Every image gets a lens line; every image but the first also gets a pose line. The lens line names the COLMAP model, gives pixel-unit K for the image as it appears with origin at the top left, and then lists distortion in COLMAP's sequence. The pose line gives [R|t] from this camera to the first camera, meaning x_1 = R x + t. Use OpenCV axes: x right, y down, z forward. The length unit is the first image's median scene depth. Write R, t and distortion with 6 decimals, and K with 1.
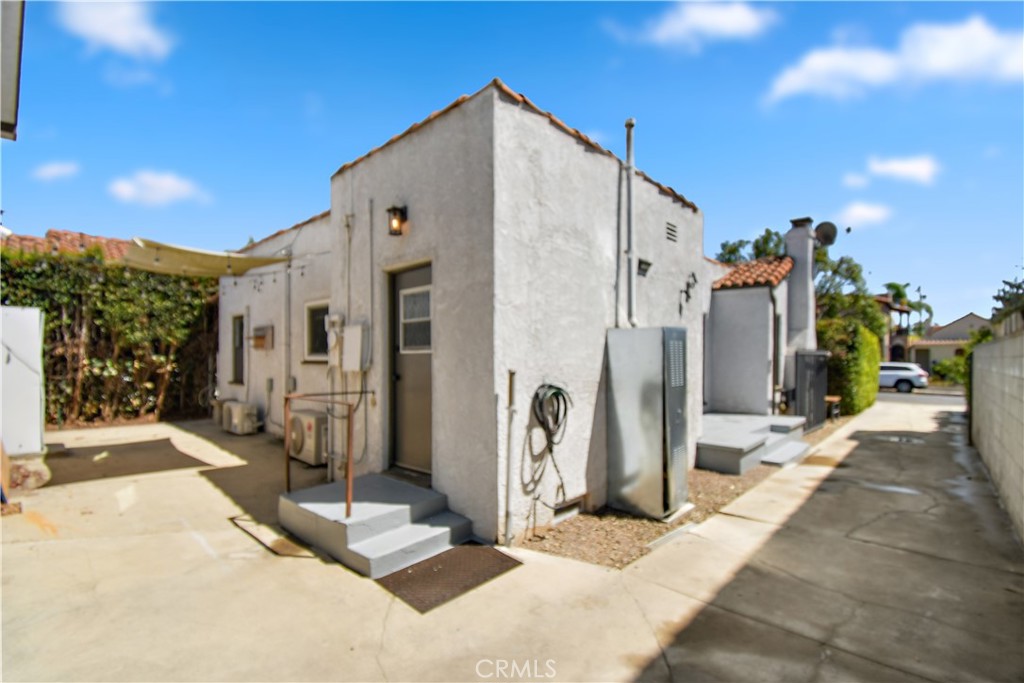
lens RADIAL K [[454.5, 0, 511.8], [0, 454.5, 365.0], [0, 0, 1]] dist [-0.000178, 0.000146]
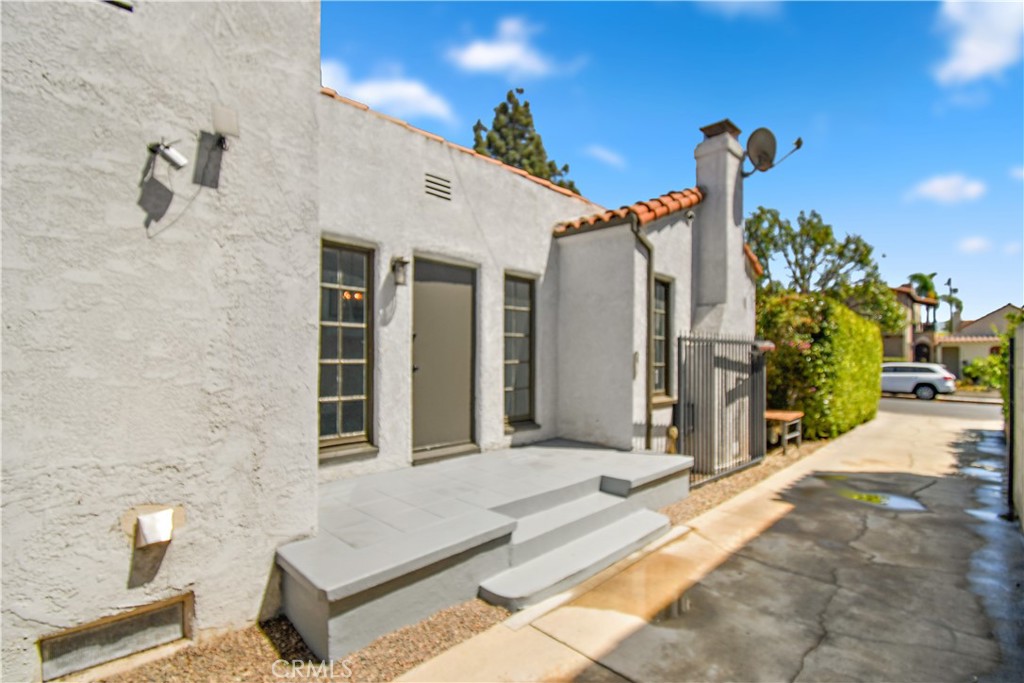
lens RADIAL K [[450.7, 0, 506.4], [0, 450.7, 357.4], [0, 0, 1]] dist [-0.009273, -0.000661]
pose [[0.998356, 0.004225, -0.057166, 0.172605], [-0.005132, 0.999863, -0.015714, 0.001871], [0.057092, 0.015982, 0.998241, 0.170308]]
